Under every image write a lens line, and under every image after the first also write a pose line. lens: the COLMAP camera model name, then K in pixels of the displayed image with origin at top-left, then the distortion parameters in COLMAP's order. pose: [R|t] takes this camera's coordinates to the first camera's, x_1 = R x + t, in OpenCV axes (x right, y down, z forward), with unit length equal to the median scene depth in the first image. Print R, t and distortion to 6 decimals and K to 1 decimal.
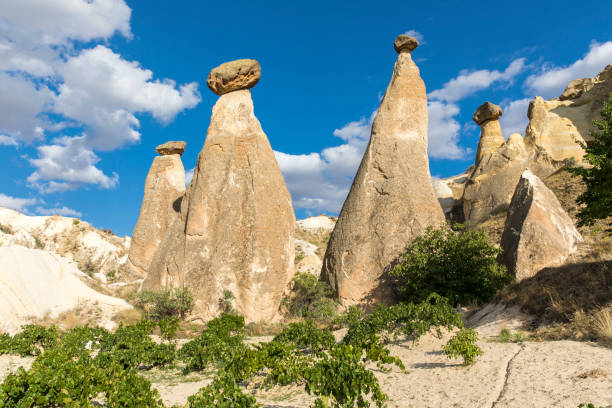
lens RADIAL K [[555.2, 0, 306.0], [0, 555.2, 204.0], [0, 0, 1]] dist [-0.003080, -0.002984]
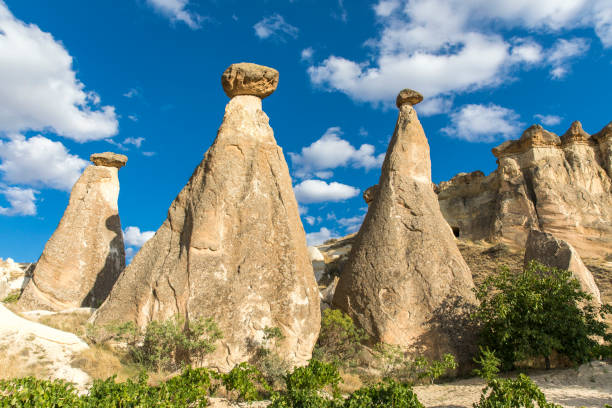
lens RADIAL K [[418.1, 0, 306.0], [0, 418.1, 204.0], [0, 0, 1]] dist [0.003507, 0.002822]
pose [[0.906955, 0.169098, 0.385796, -0.306137], [-0.102396, 0.976918, -0.187474, 0.088951], [-0.408593, 0.130527, 0.903335, 0.429353]]
